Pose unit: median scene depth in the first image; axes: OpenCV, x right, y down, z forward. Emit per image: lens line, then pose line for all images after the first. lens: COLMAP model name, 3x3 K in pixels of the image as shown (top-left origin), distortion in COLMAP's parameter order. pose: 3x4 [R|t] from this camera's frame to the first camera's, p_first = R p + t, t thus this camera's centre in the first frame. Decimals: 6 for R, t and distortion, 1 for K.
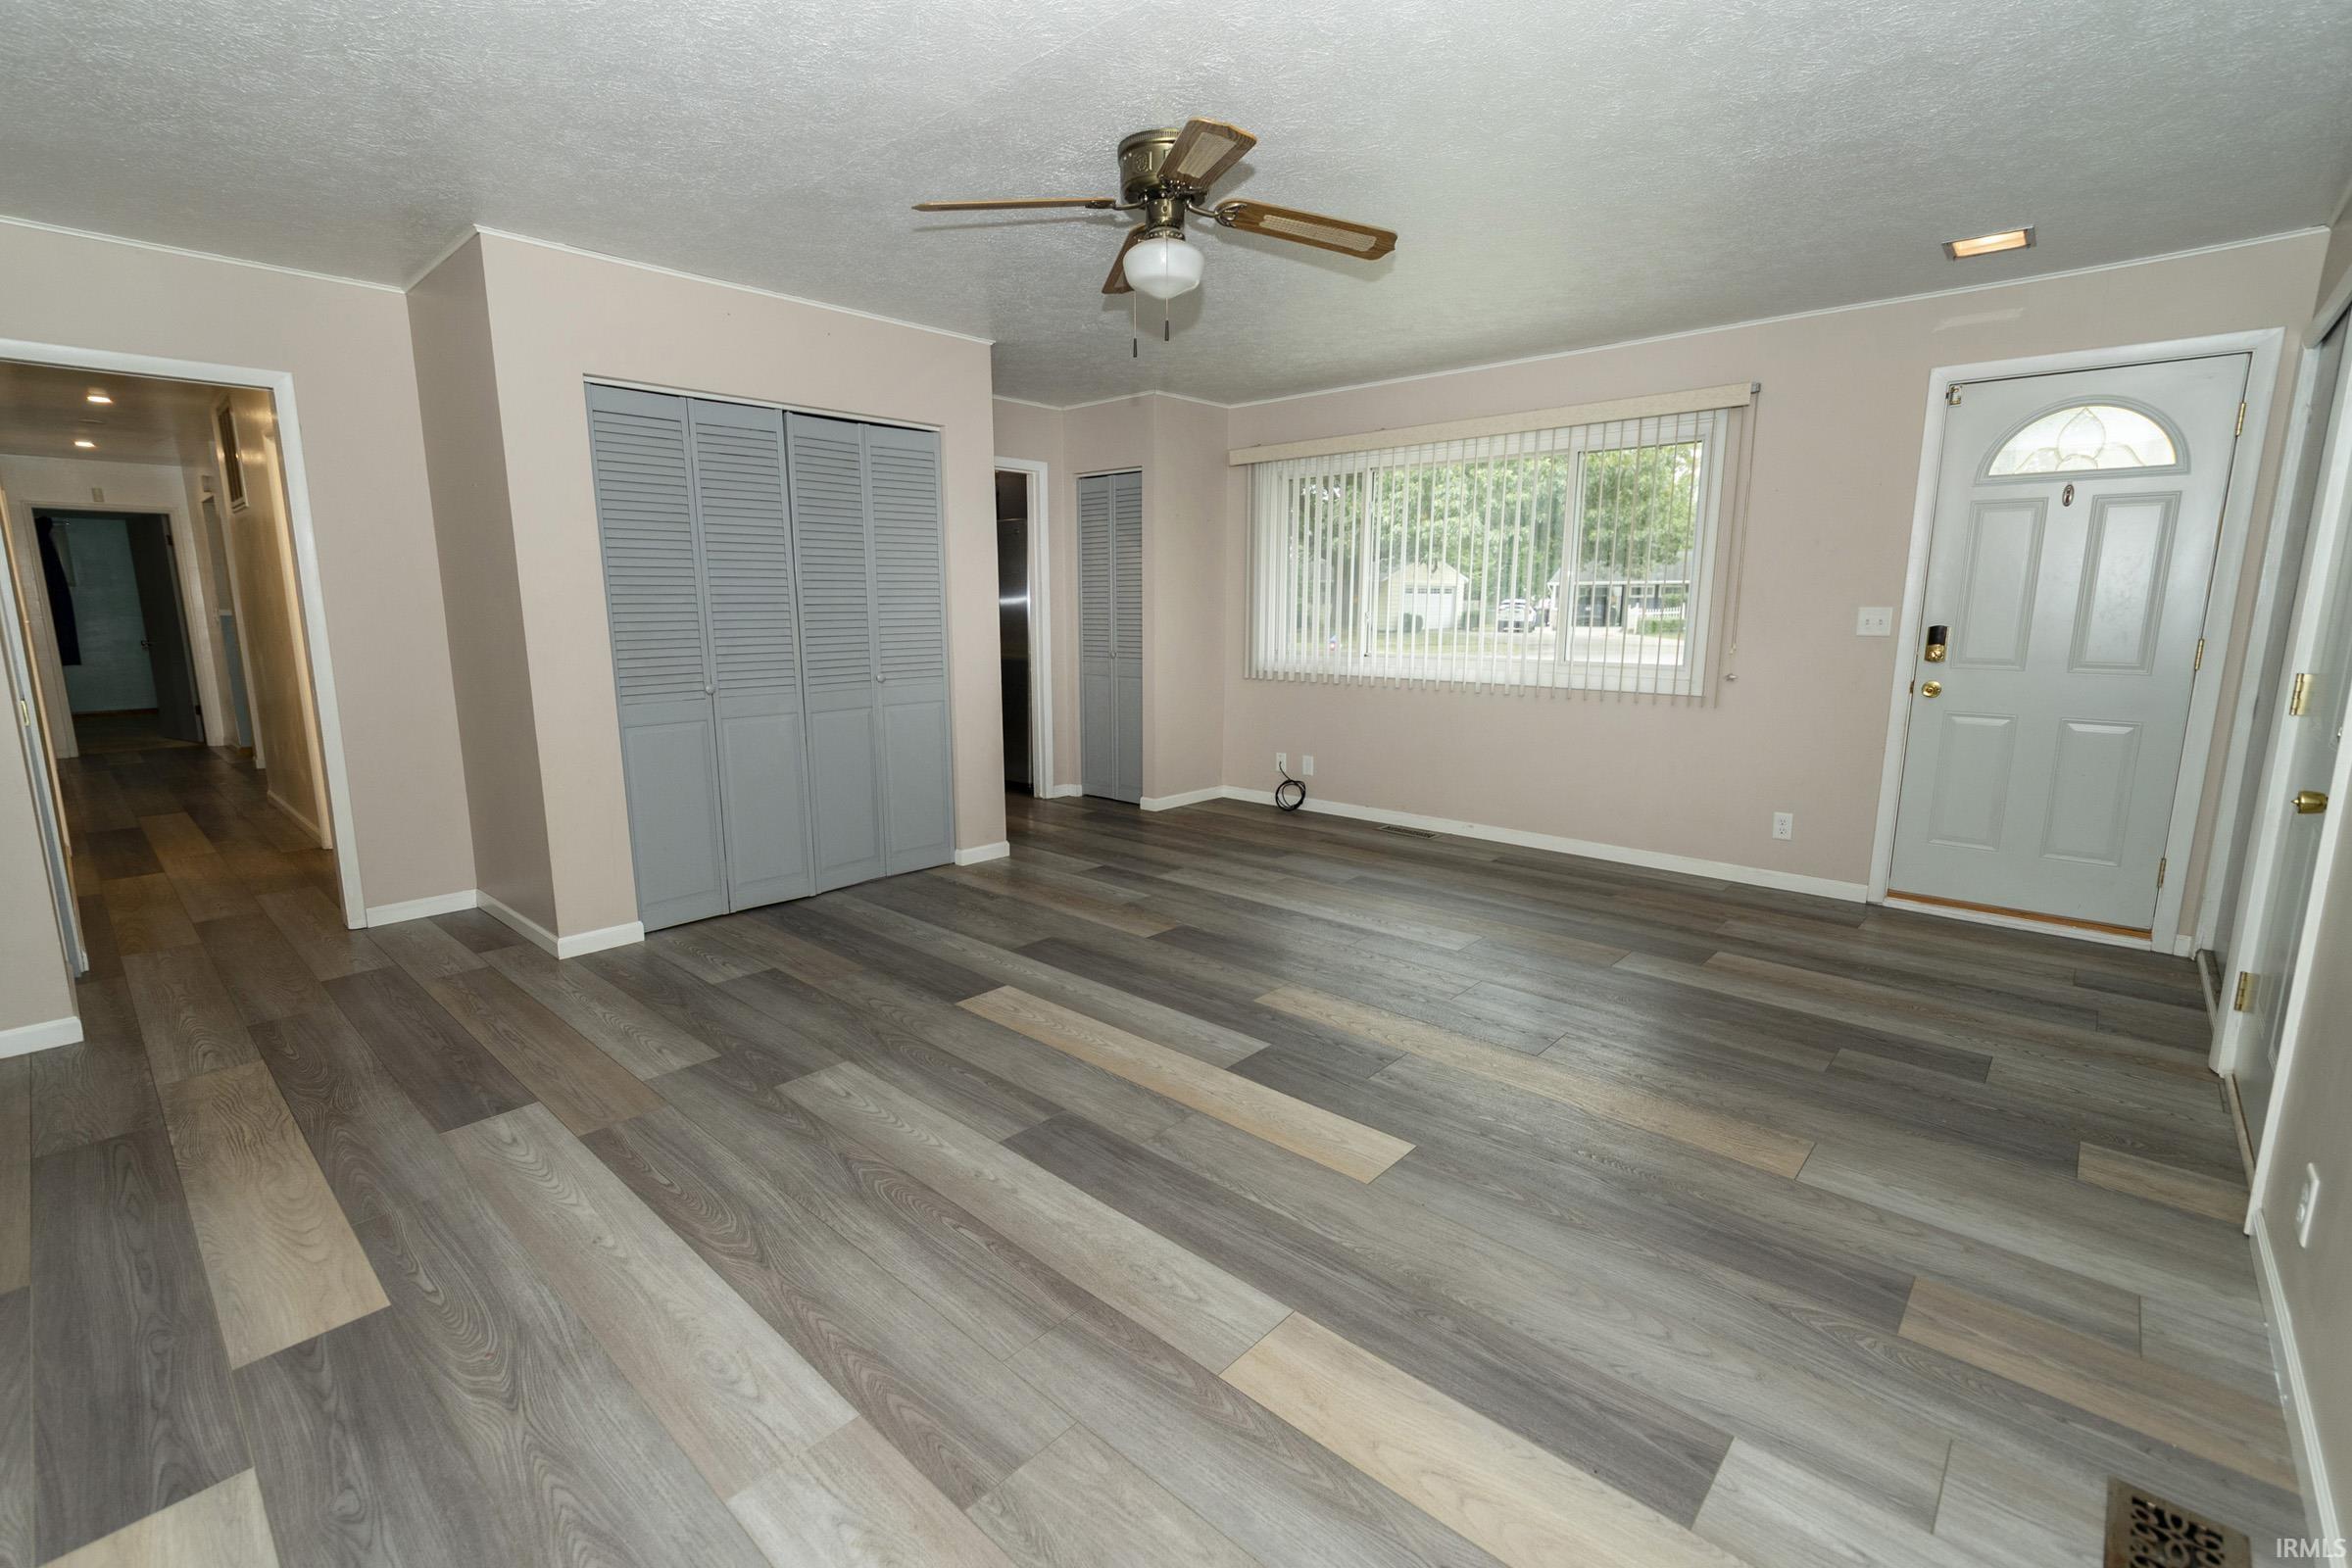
lens RADIAL K [[1024.6, 0, 1145.4], [0, 1024.6, 774.1], [0, 0, 1]] dist [-0.001827, -0.000021]
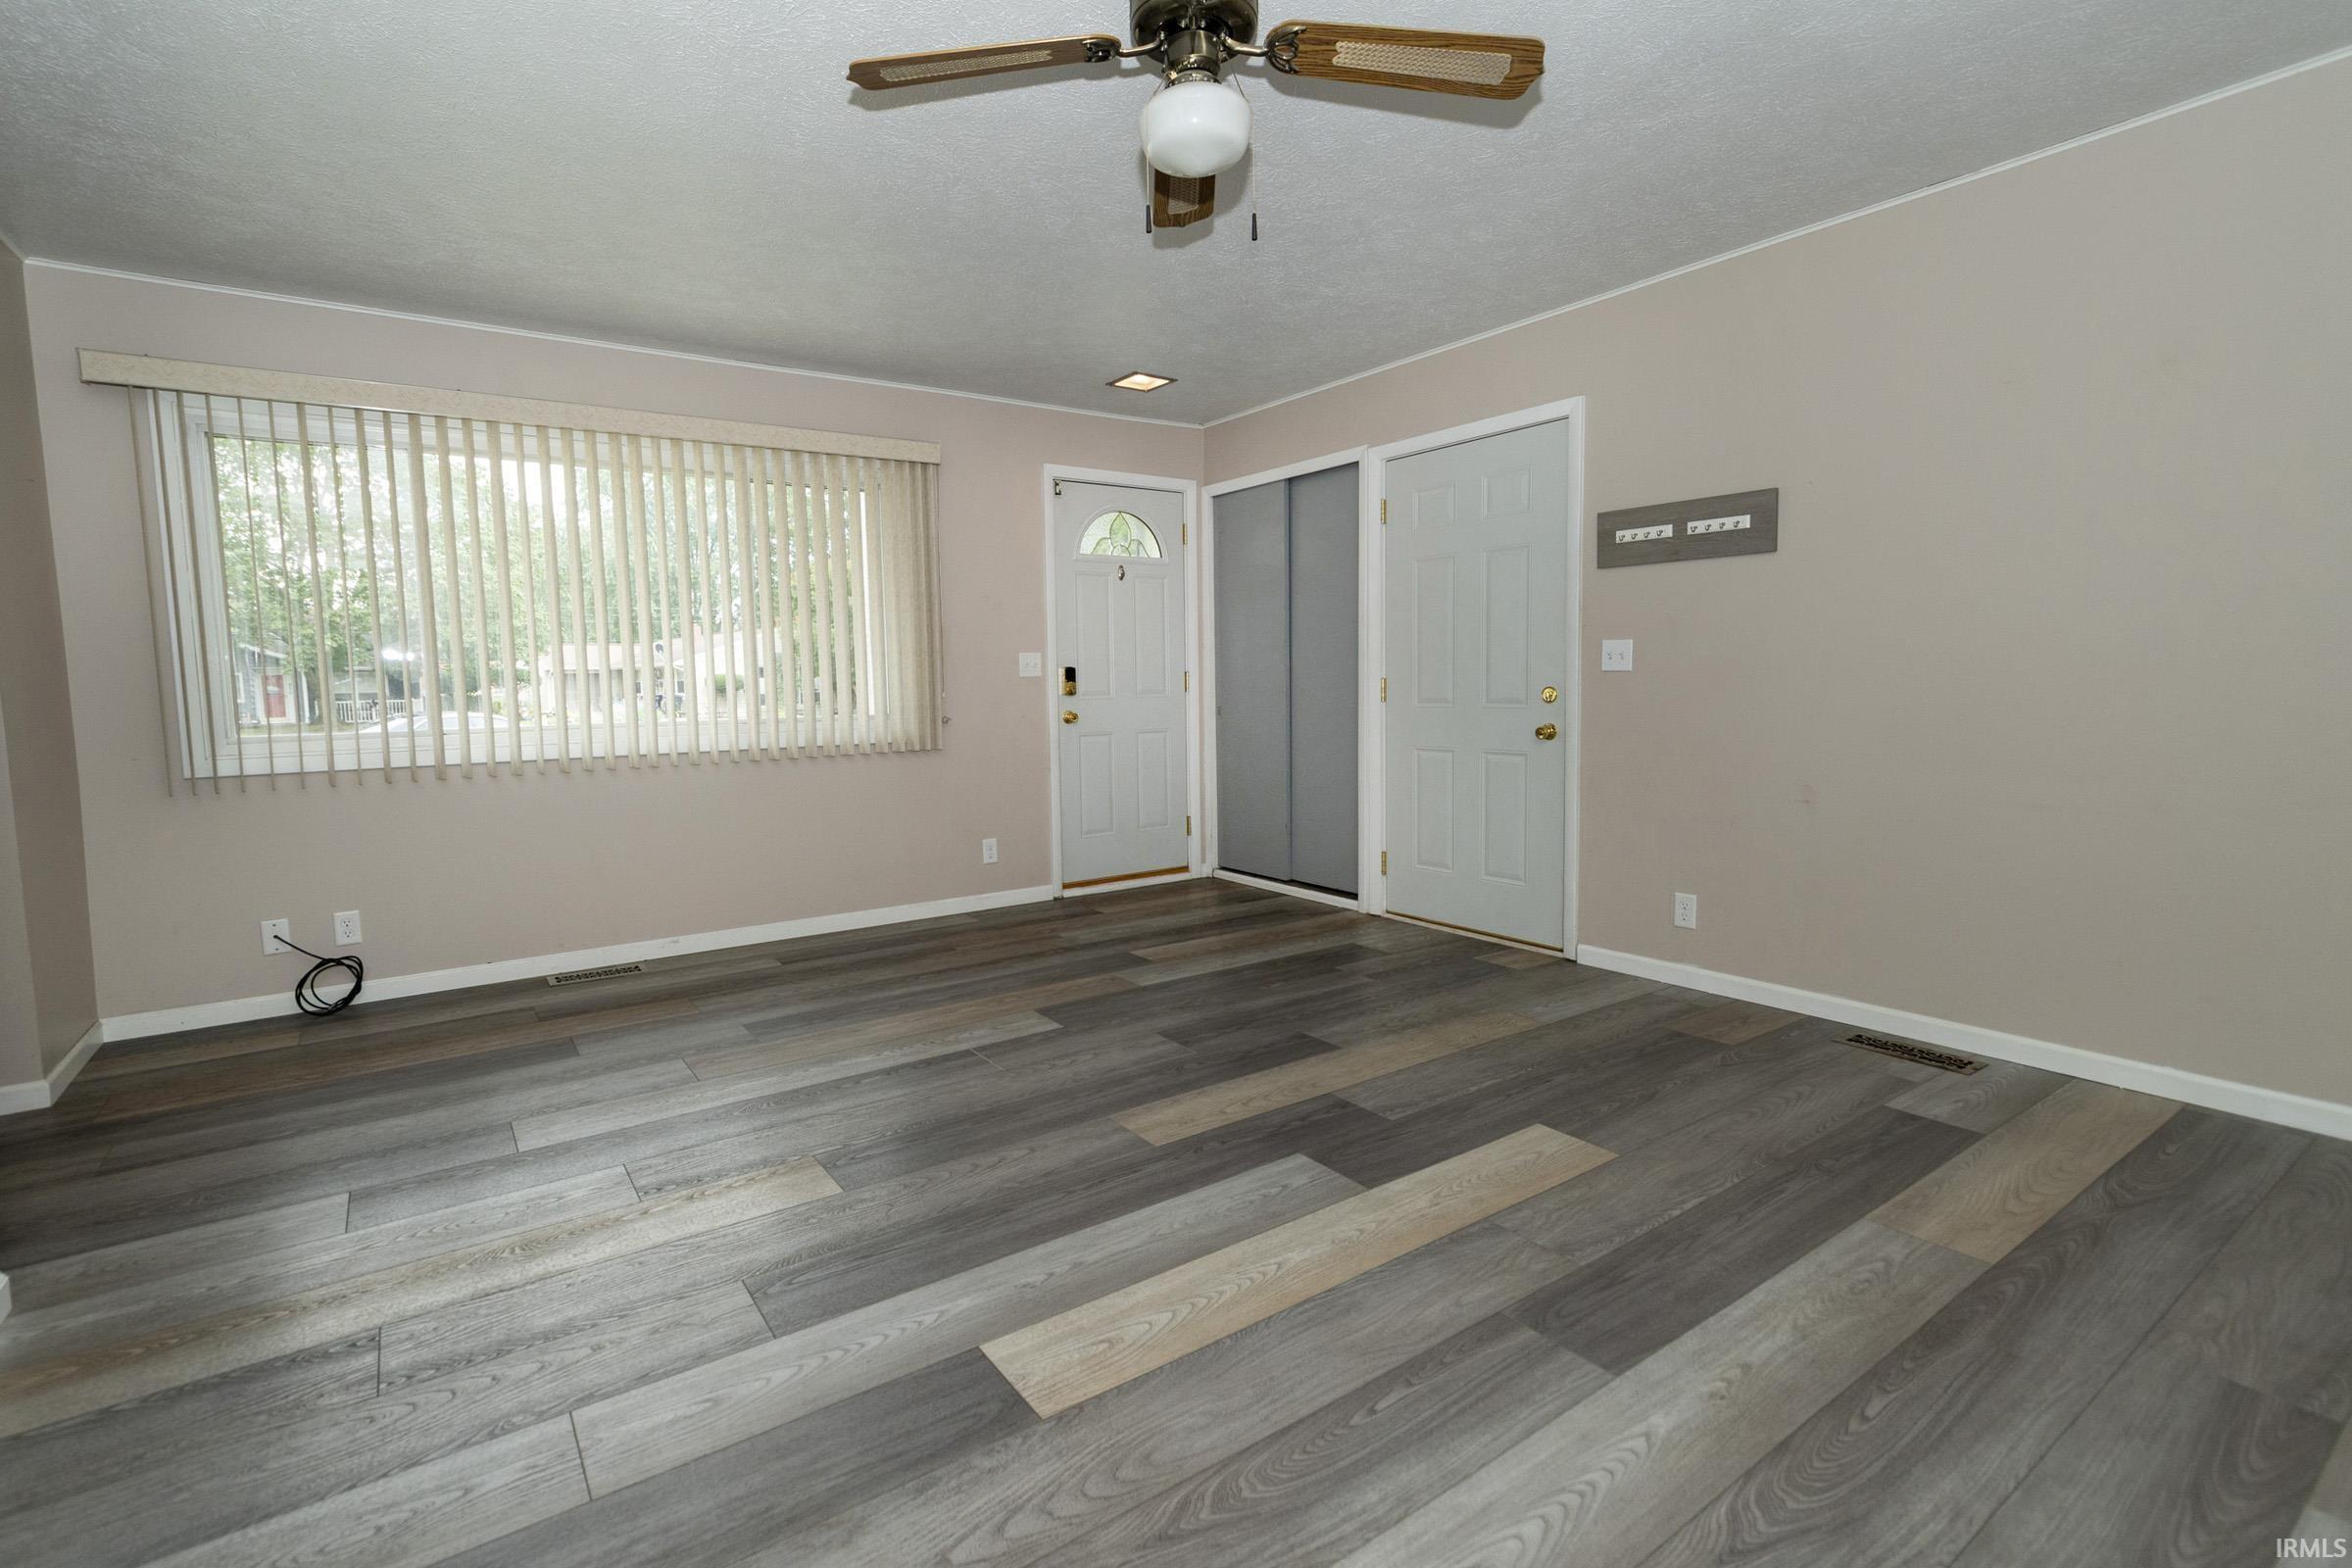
lens RADIAL K [[1048.5, 0, 1176.0], [0, 1048.5, 784.0], [0, 0, 1]] dist [0.000854, 0.000671]
pose [[0.225913, -0.108435, 0.968094, -0.613860], [0.179461, 0.981409, 0.068048, -0.089861], [-0.957474, 0.158362, 0.241172, 0.770784]]
